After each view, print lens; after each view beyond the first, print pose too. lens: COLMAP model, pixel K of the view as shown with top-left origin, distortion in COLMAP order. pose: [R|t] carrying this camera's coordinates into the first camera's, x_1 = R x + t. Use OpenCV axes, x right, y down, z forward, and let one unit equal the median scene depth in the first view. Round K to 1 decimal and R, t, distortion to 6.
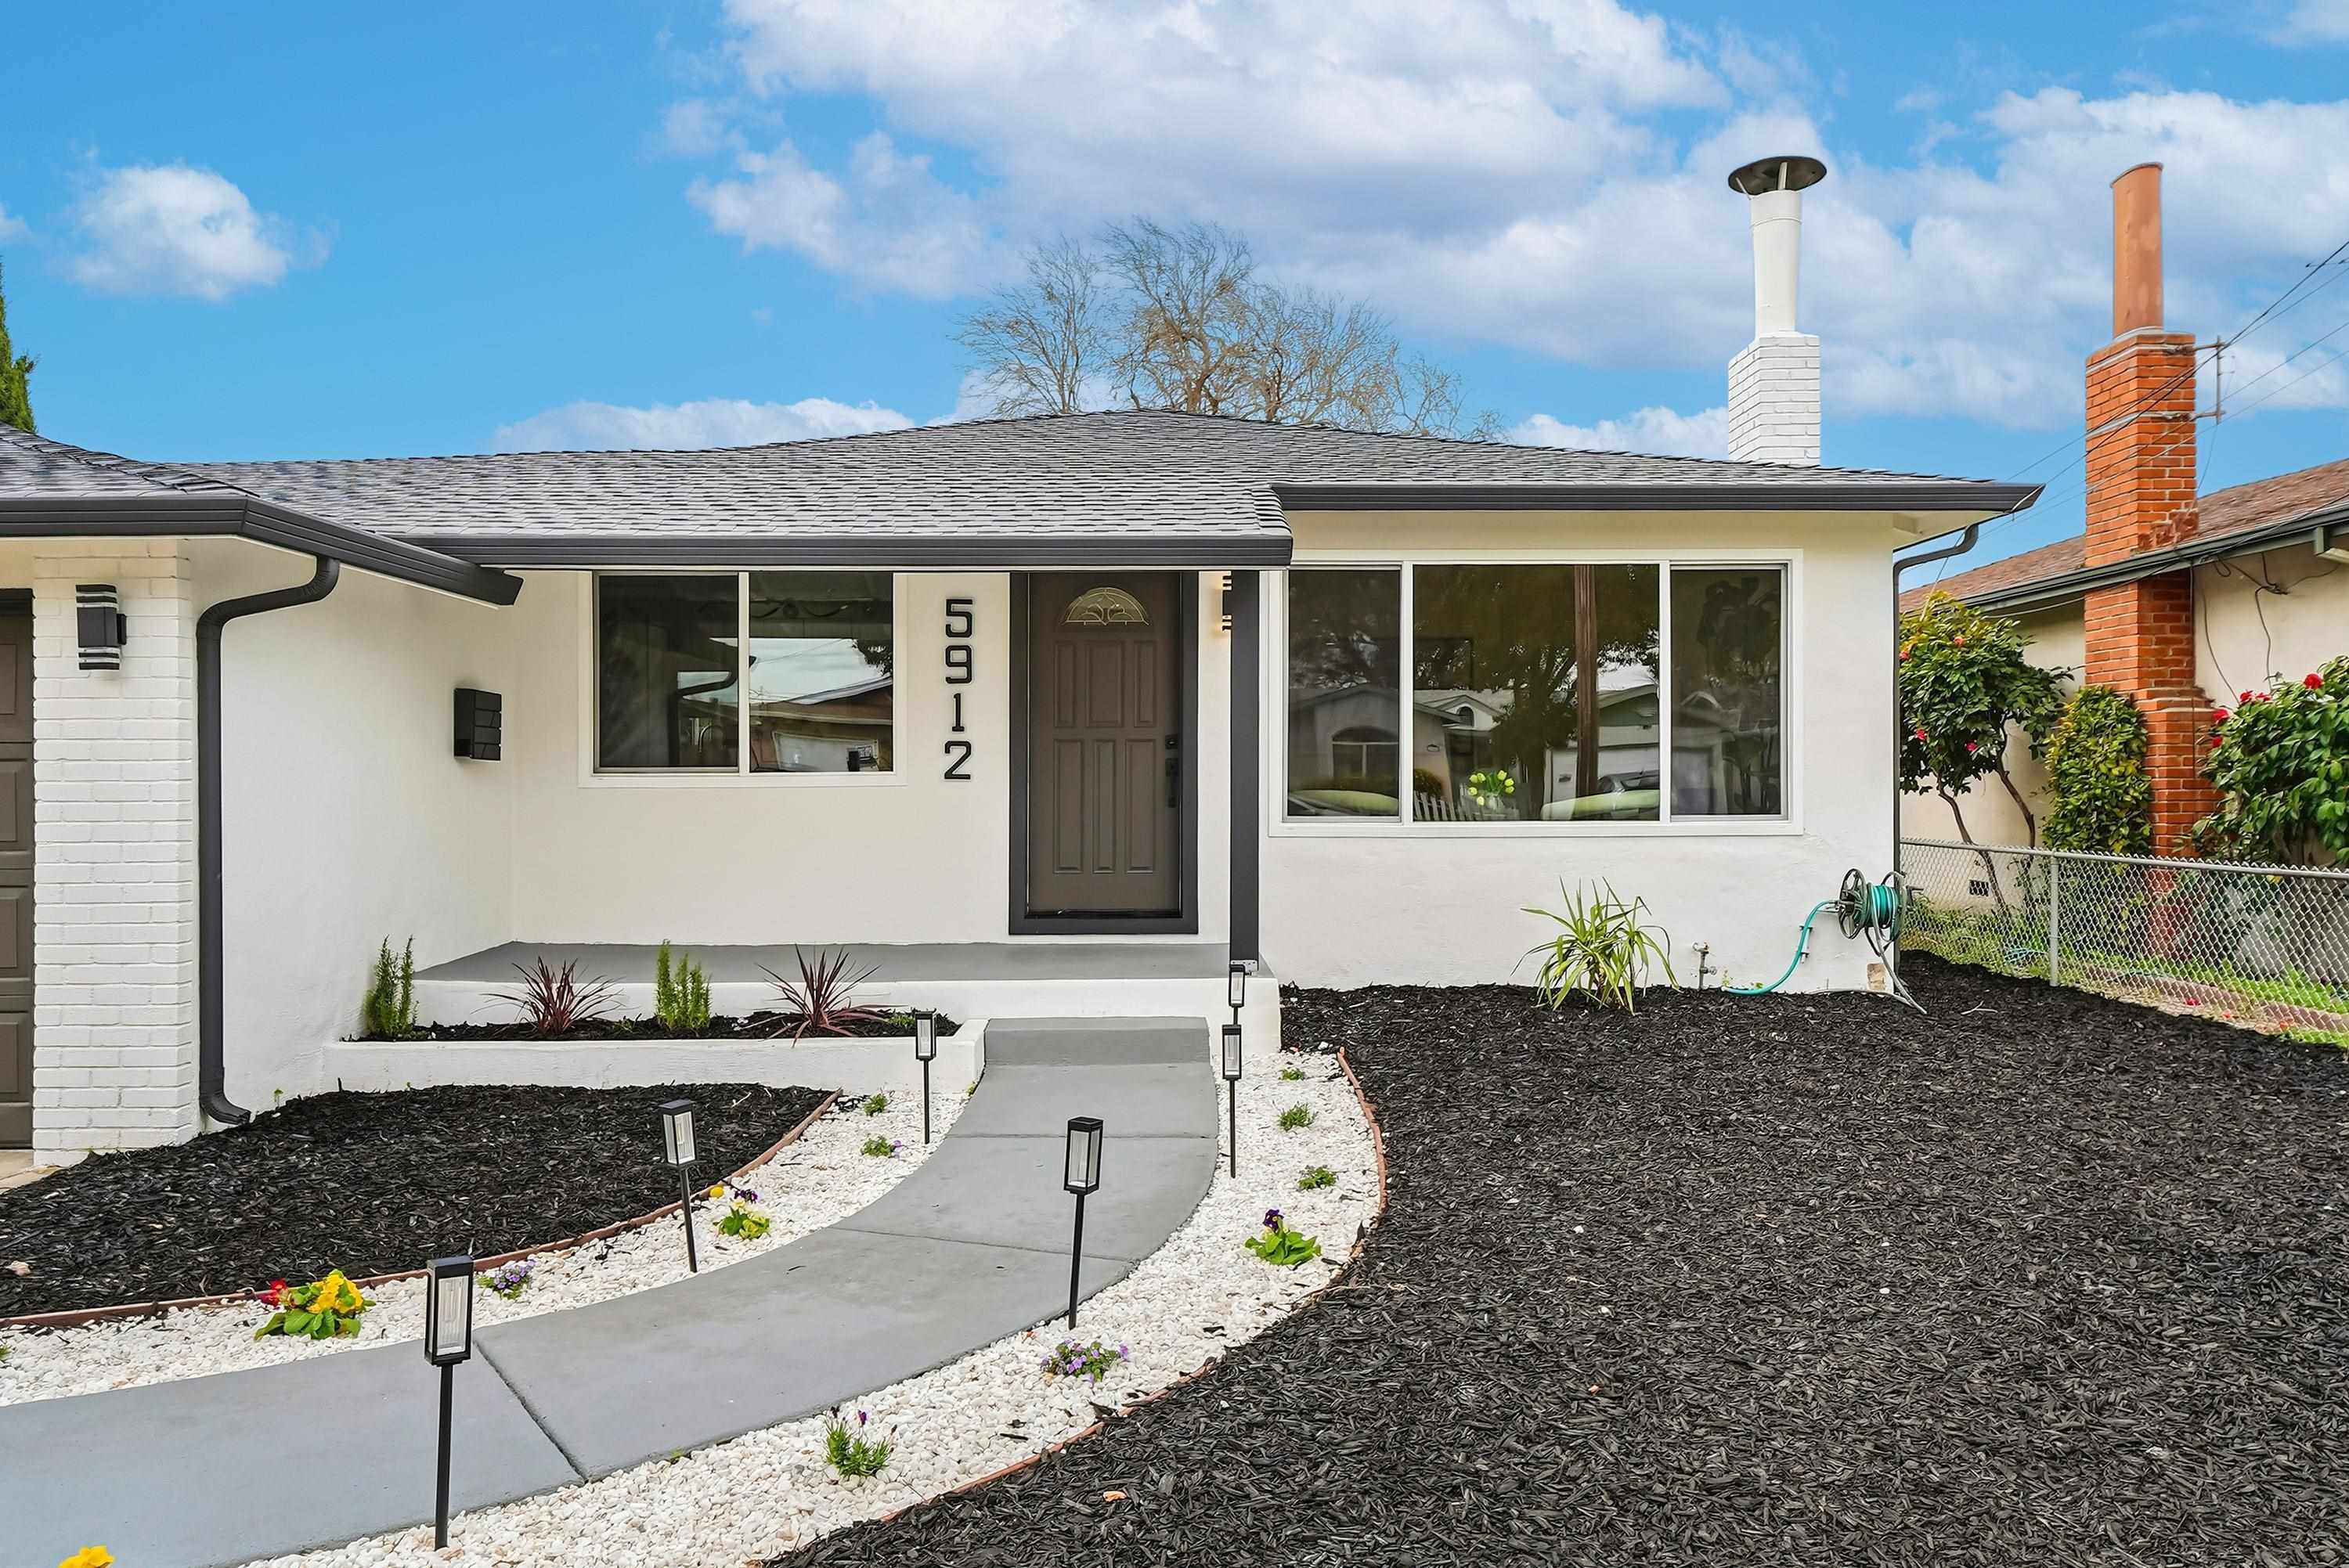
lens RADIAL K [[1653.1, 0, 1171.5], [0, 1653.1, 796.4], [0, 0, 1]] dist [0.000048, -0.000037]
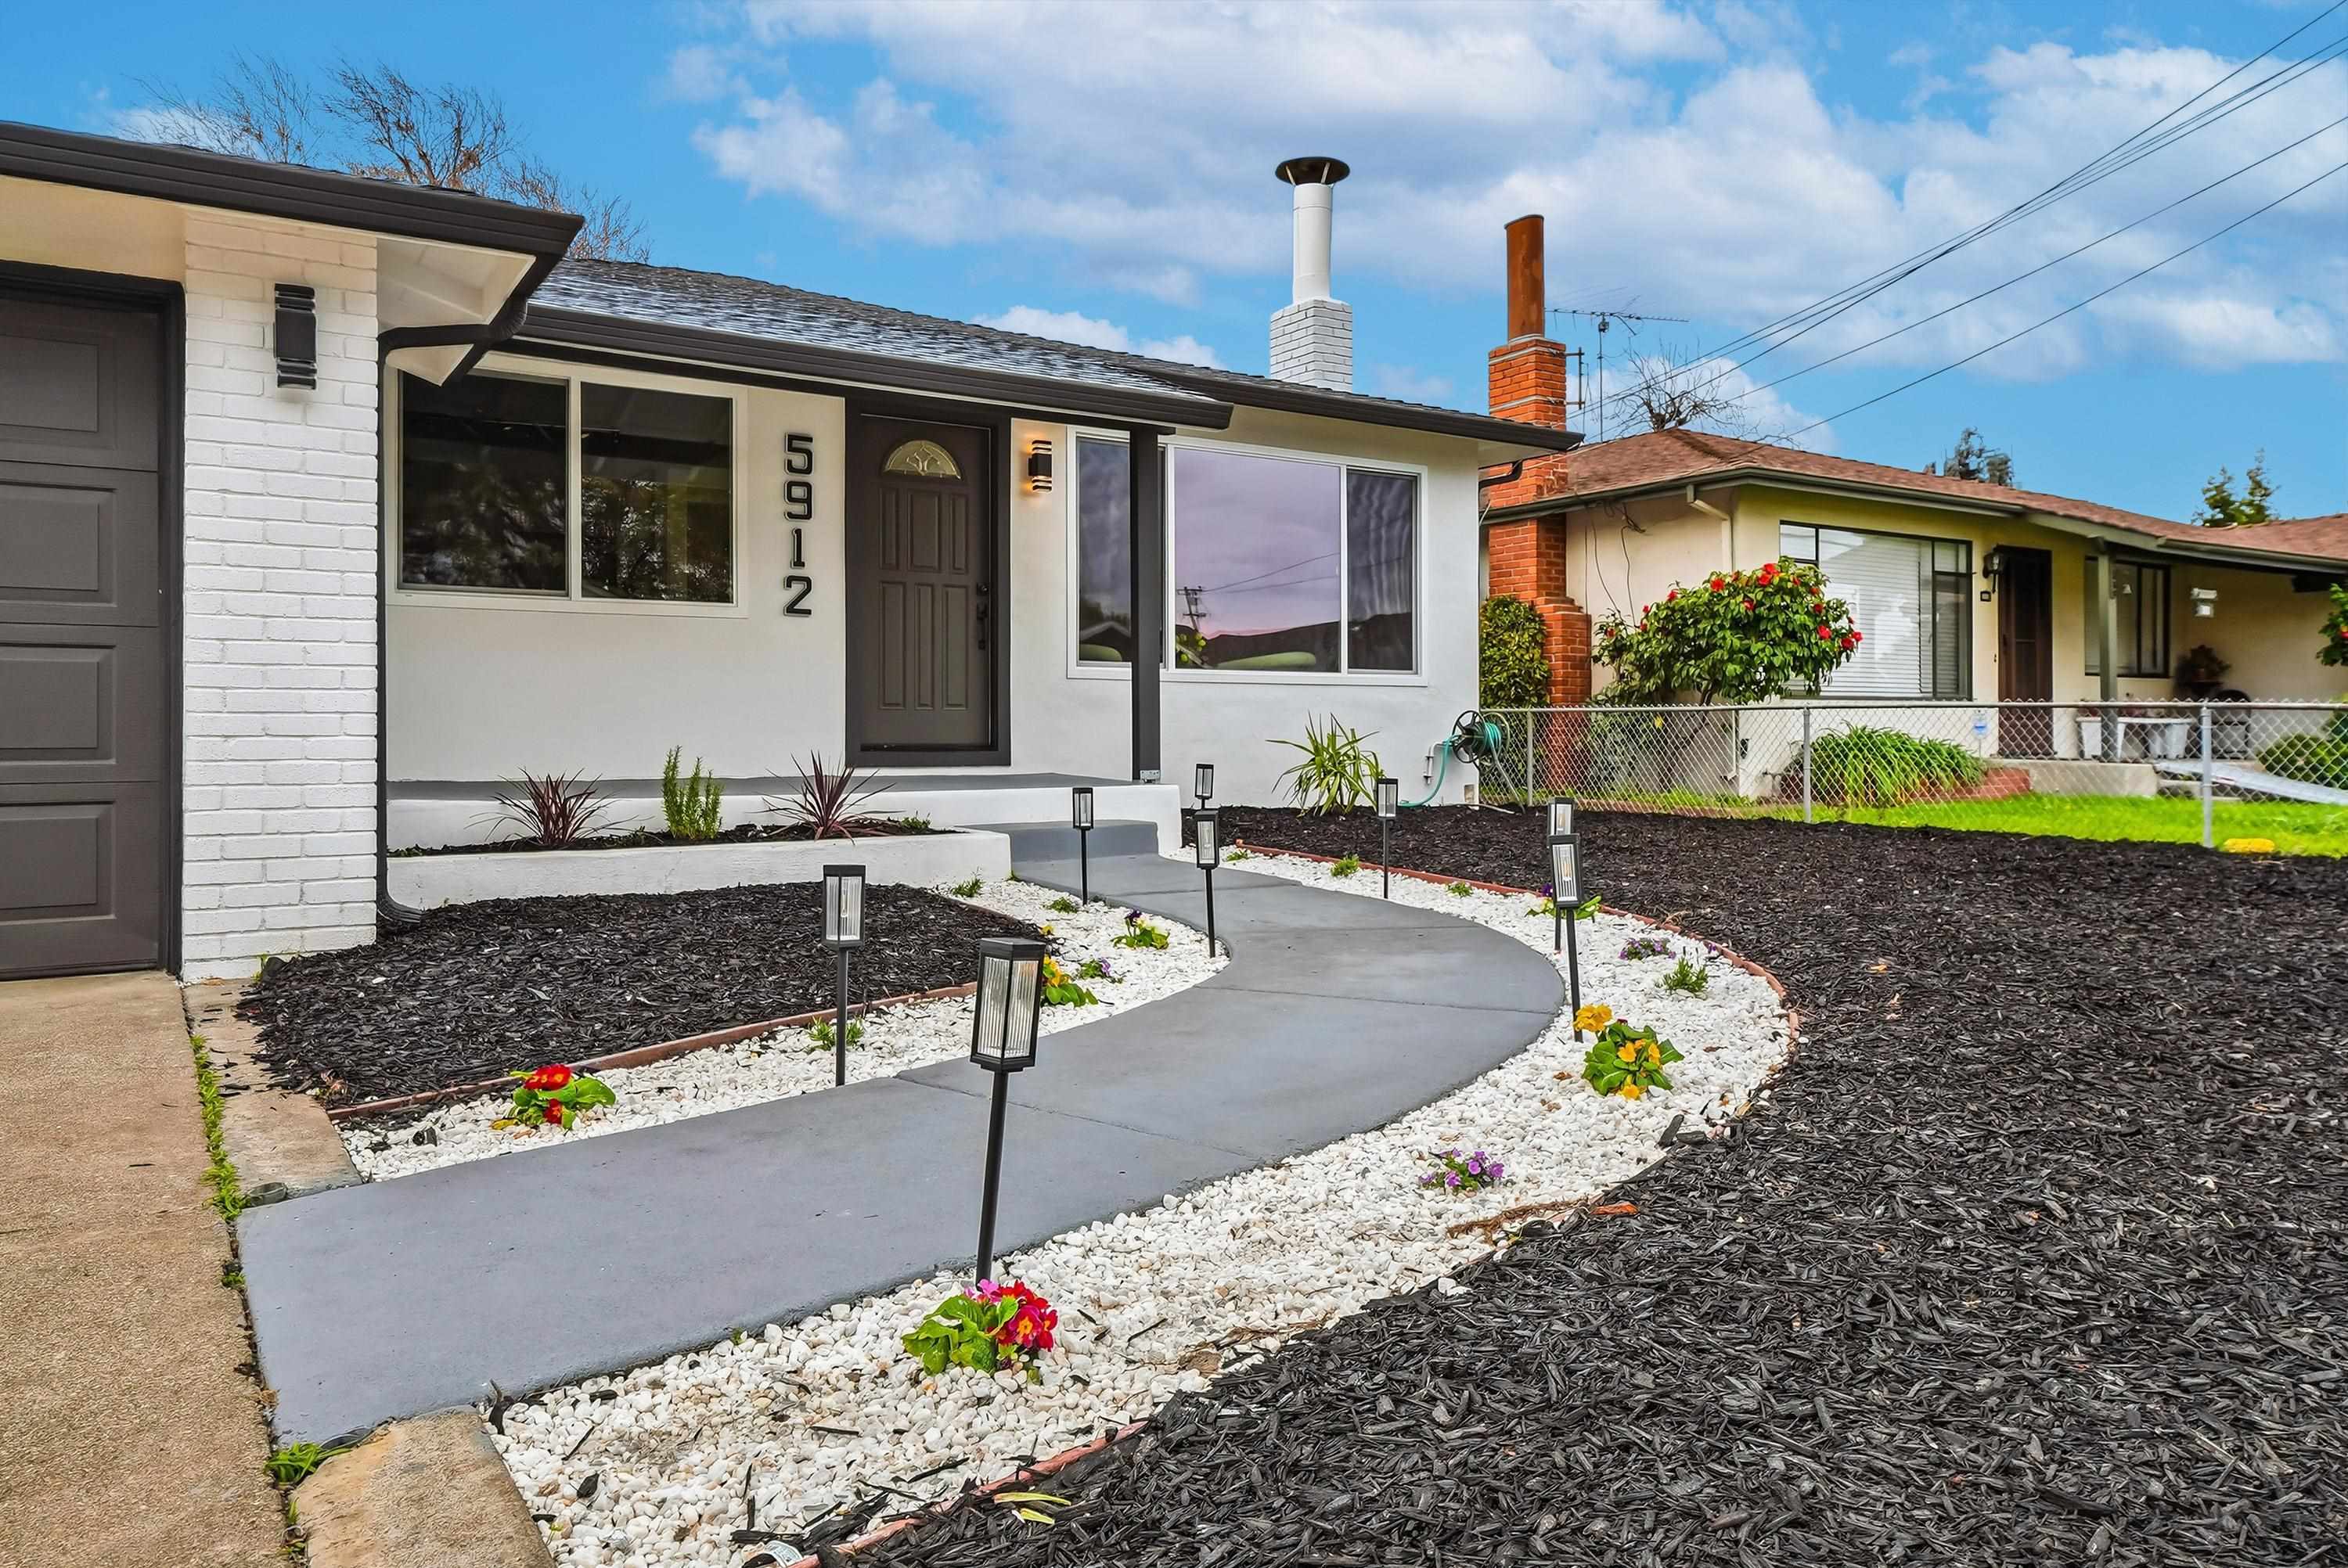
lens RADIAL K [[1635.8, 0, 1170.5], [0, 1635.8, 761.1], [0, 0, 1]] dist [0.001649, 0.000659]
pose [[0.838089, -0.003073, 0.545524, -0.521501], [-0.001248, 0.999971, 0.007551, 0.077495], [-0.545531, -0.007009, 0.838061, 0.035370]]
